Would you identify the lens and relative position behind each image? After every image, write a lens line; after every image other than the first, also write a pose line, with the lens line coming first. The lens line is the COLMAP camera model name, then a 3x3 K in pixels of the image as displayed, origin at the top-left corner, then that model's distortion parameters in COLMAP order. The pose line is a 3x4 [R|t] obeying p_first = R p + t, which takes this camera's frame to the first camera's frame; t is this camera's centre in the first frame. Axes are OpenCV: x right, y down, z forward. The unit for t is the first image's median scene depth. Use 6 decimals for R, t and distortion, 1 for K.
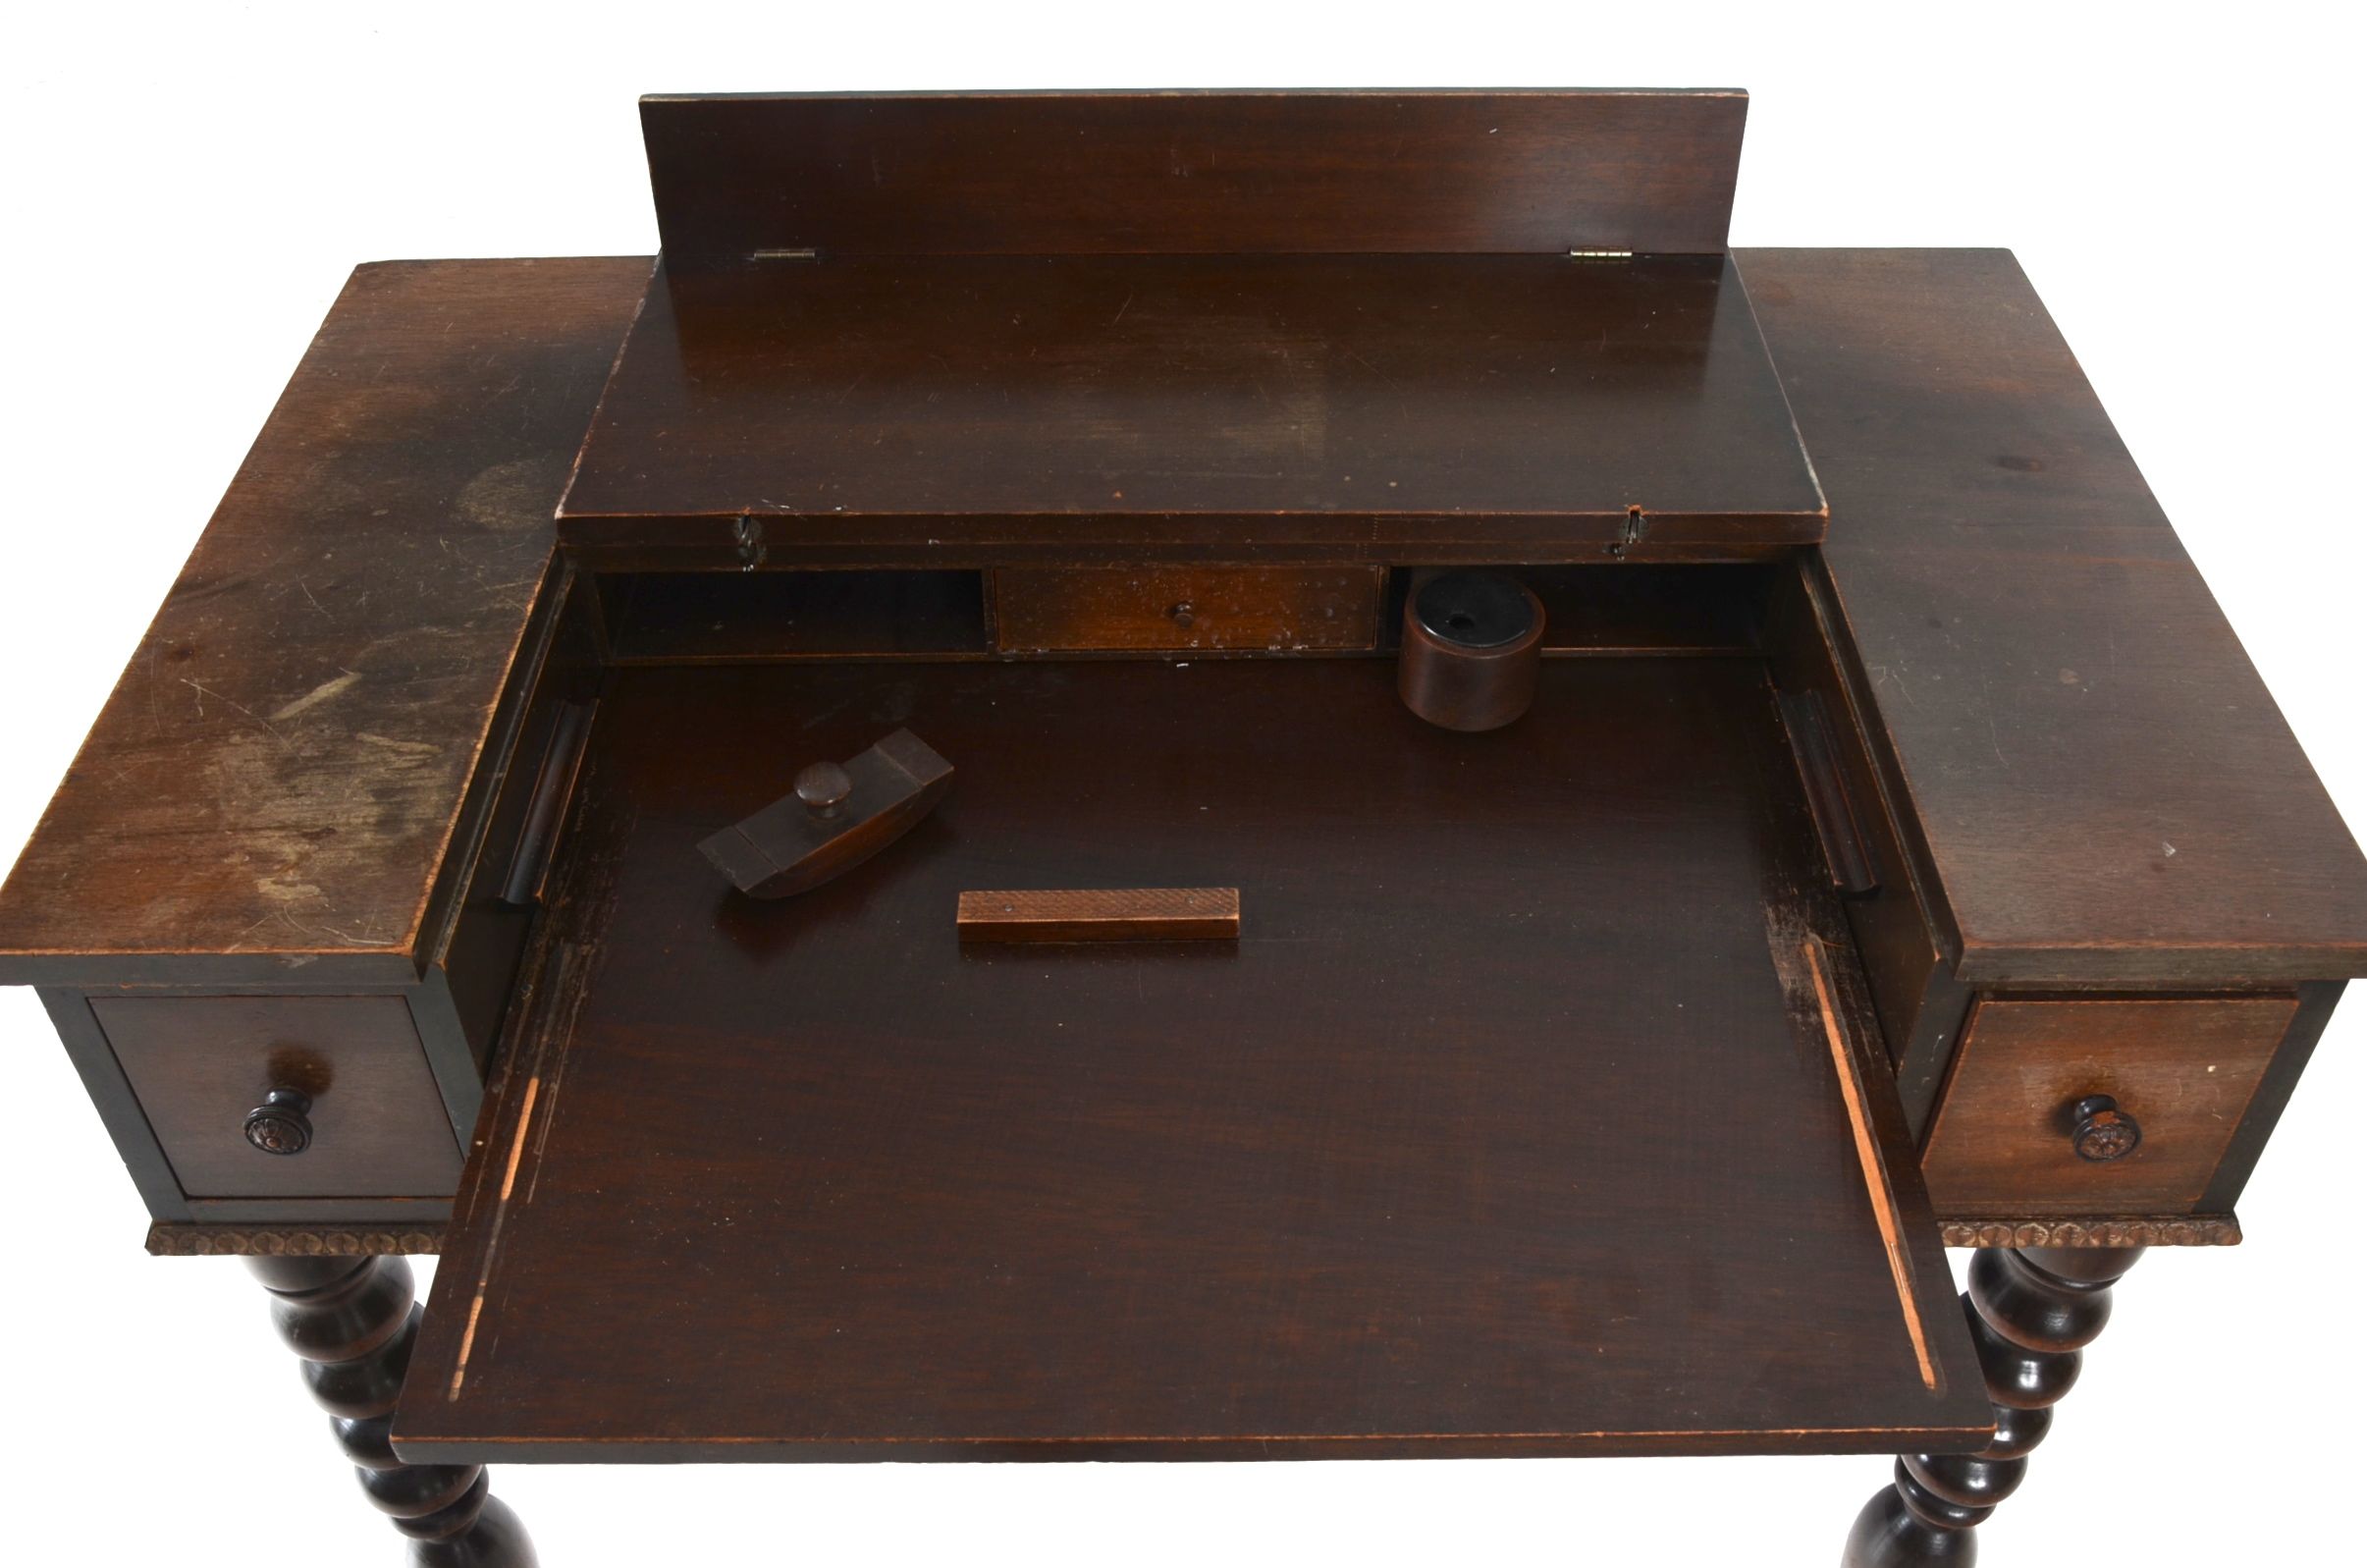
lens RADIAL K [[2241.1, 0, 1187.4], [0, 2241.1, 796.5], [0, 0, 1]] dist [-0.050976, 0.000000]
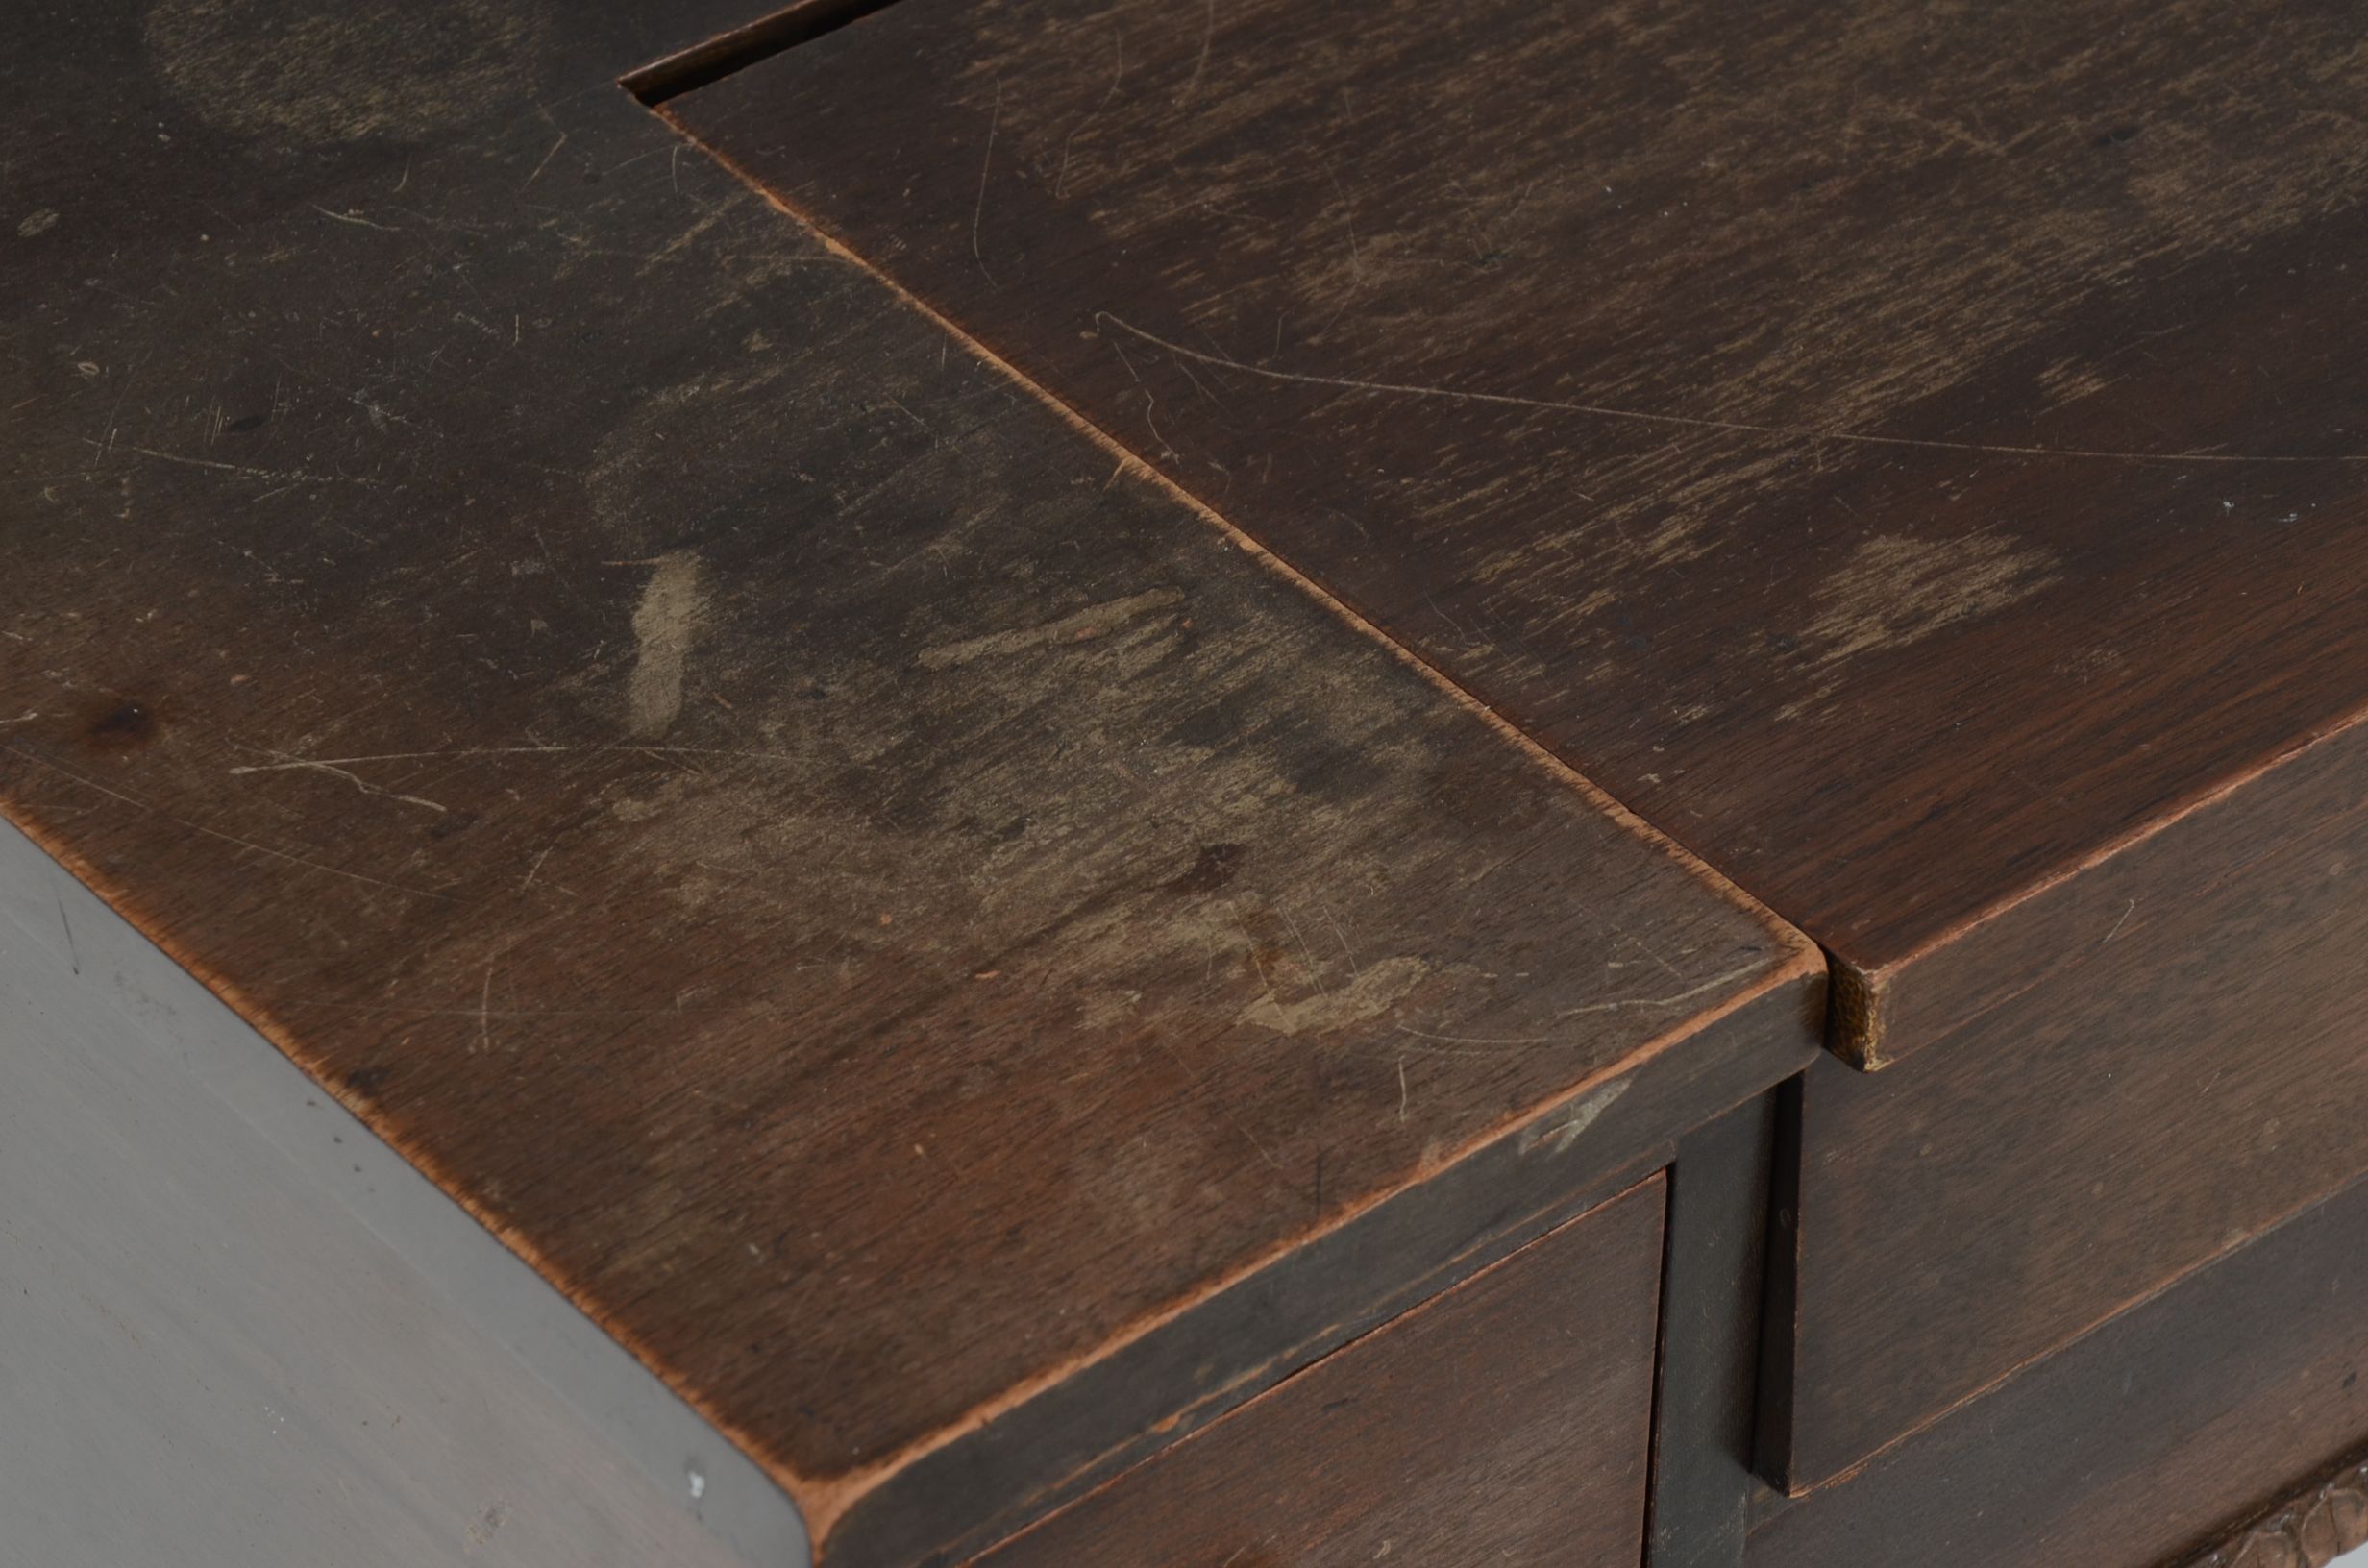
lens RADIAL K [[7648.8, 0, 1202.9], [0, 7648.8, 802.0], [0, 0, 1]] dist [0.811269, 0.000000]
pose [[0.765063, -0.378999, 0.520613, -0.869457], [0.410398, 0.909973, 0.059352, -0.054320], [-0.496238, 0.168251, 0.851727, 0.003916]]
